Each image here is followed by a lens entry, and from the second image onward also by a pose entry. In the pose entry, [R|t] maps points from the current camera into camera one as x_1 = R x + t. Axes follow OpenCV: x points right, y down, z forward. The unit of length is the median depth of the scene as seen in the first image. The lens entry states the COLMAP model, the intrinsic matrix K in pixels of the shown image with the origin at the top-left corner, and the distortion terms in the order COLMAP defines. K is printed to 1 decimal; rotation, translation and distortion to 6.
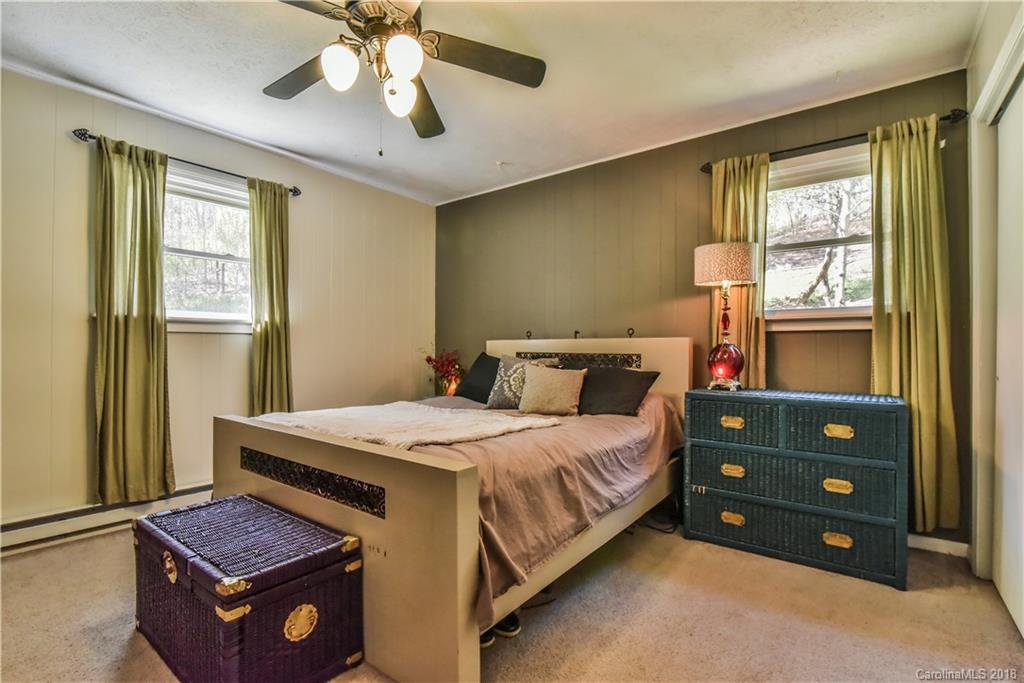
lens RADIAL K [[469.2, 0, 509.2], [0, 469.2, 345.6], [0, 0, 1]] dist [-0.019312, 0.001312]
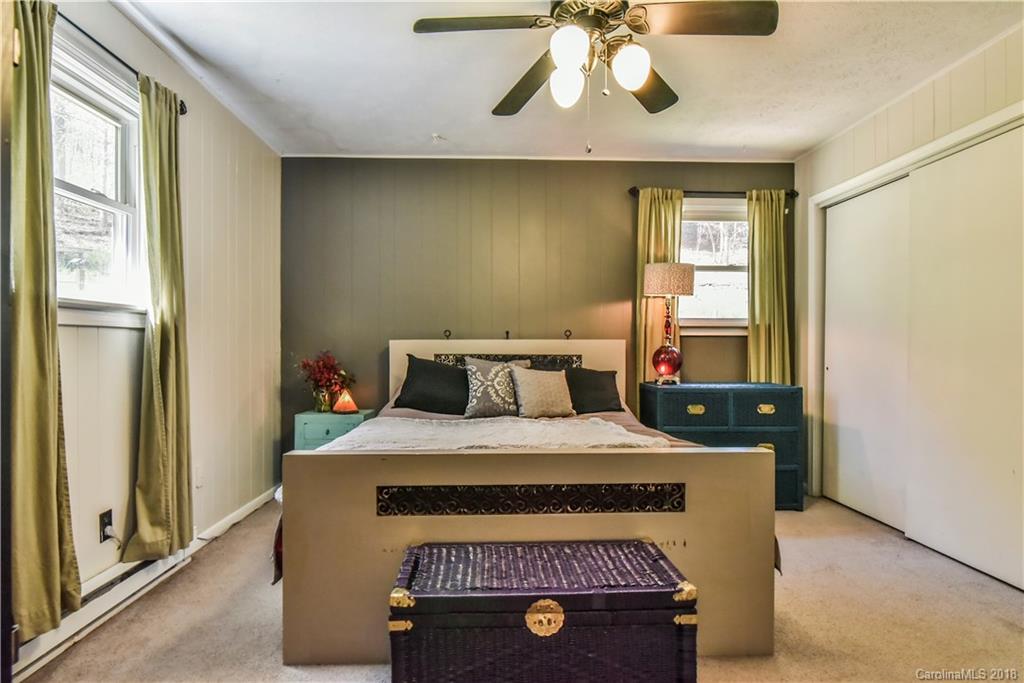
lens RADIAL K [[572.9, 0, 511.0], [0, 572.9, 341.8], [0, 0, 1]] dist [-0.014410, -0.000379]
pose [[0.769689, 0.004378, 0.638404, -0.751339], [-0.003346, 0.999990, -0.002823, -0.008360], [-0.638410, 0.000037, 0.769696, 0.126651]]
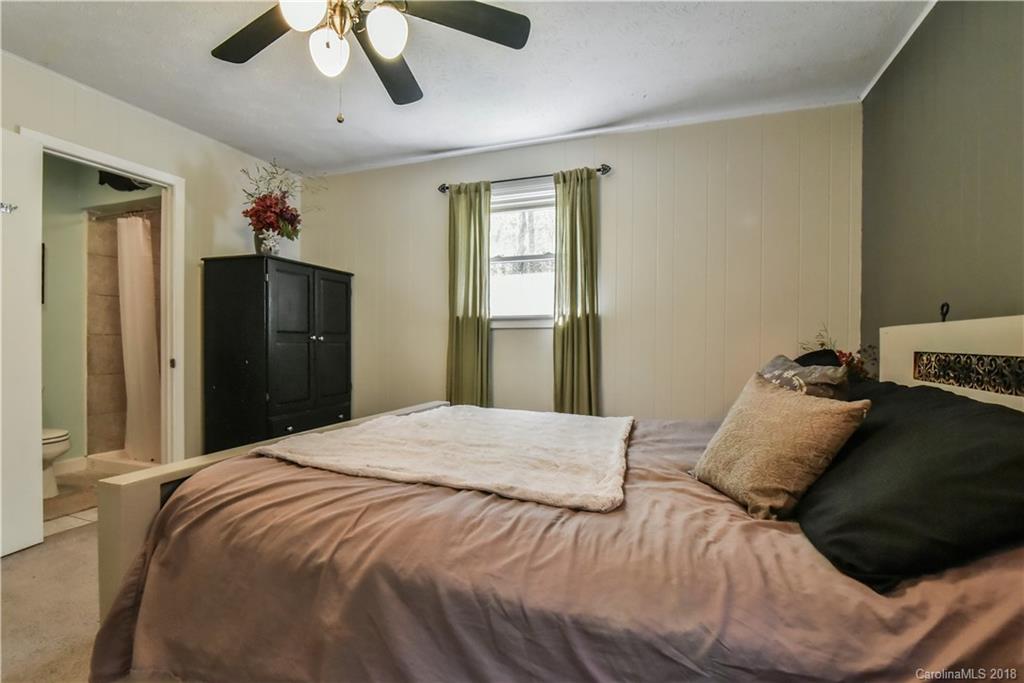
lens RADIAL K [[469.2, 0, 511.6], [0, 469.2, 343.3], [0, 0, 1]] dist [-0.019312, 0.001312]
pose [[0.312960, 0.004464, -0.949756, 0.429949], [0.007155, 0.999949, 0.007057, 0.000702], [0.949739, -0.009004, 0.312912, 0.661097]]
